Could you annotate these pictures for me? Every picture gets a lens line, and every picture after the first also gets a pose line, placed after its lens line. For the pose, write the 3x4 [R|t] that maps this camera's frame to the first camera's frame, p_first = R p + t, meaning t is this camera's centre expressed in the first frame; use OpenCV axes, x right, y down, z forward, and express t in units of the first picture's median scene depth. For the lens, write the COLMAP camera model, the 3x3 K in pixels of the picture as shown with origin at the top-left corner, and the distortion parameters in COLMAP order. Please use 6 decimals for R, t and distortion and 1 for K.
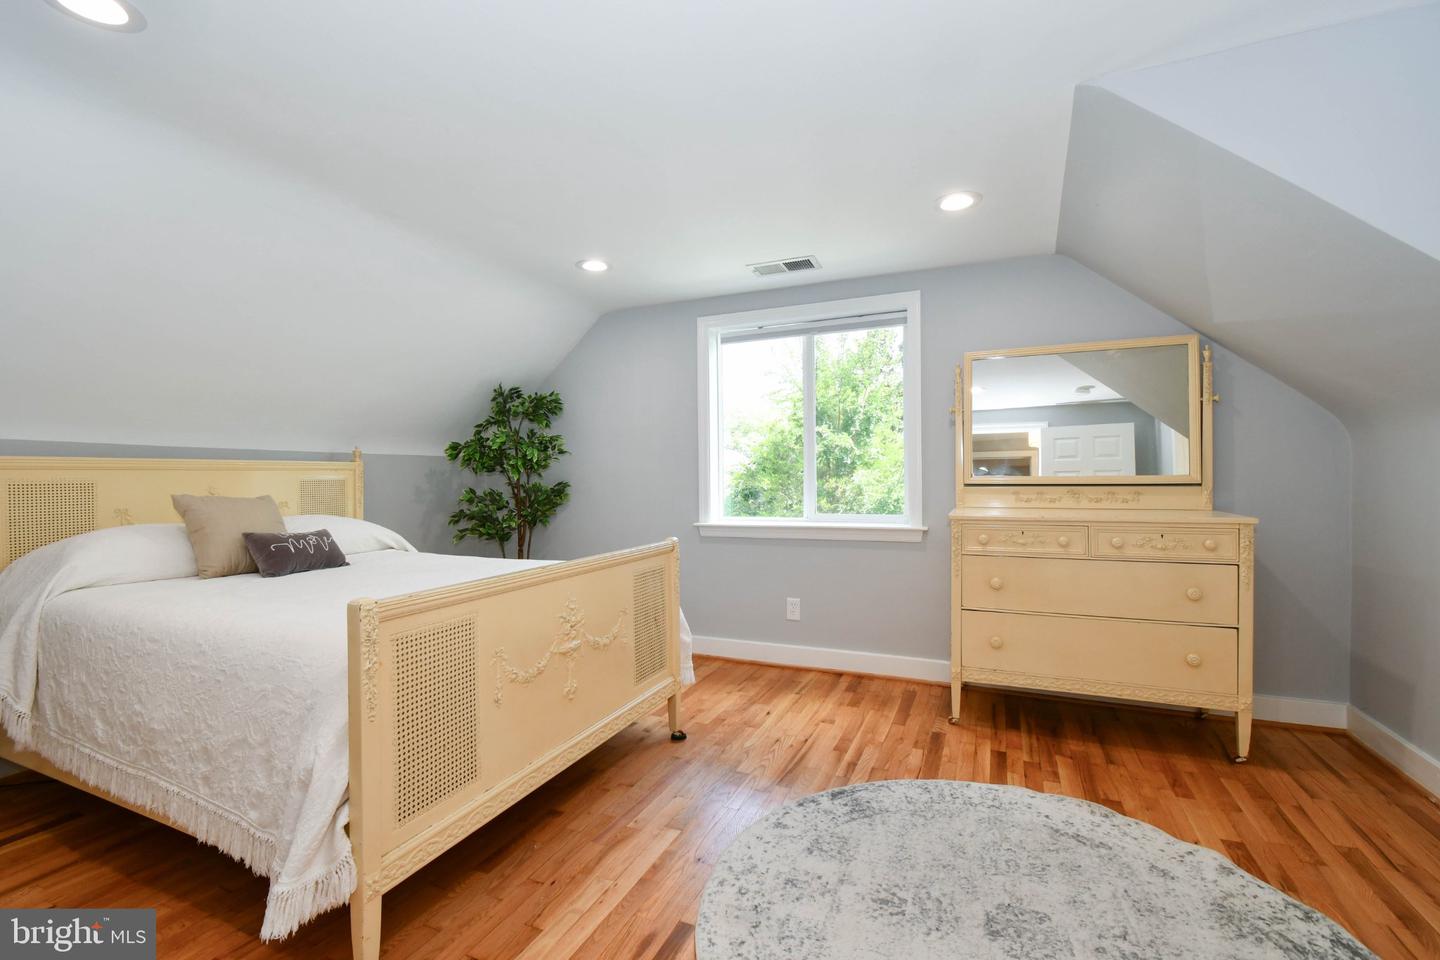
lens RADIAL K [[619.9, 0, 718.4], [0, 619.9, 480.0], [0, 0, 1]] dist [0.001628, 0.000072]
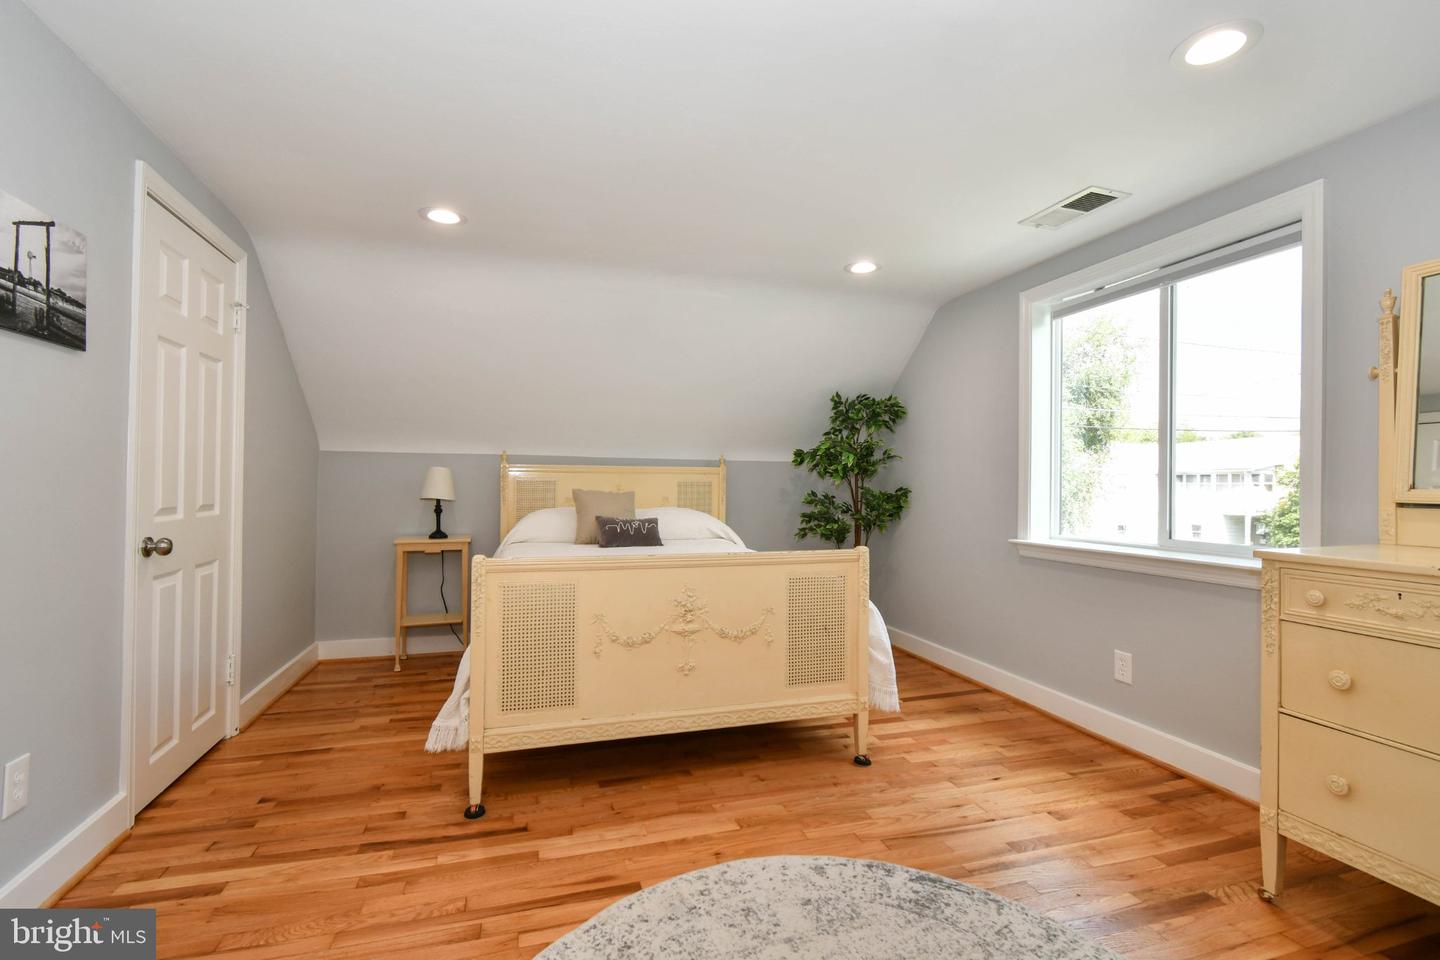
lens RADIAL K [[638.3, 0, 719.8], [0, 638.3, 478.8], [0, 0, 1]] dist [0.001197, -0.000753]
pose [[0.664405, 0.009986, -0.747306, 0.407552], [-0.019244, 0.999808, -0.003749, -0.001345], [0.747125, 0.016872, 0.664470, 0.159186]]
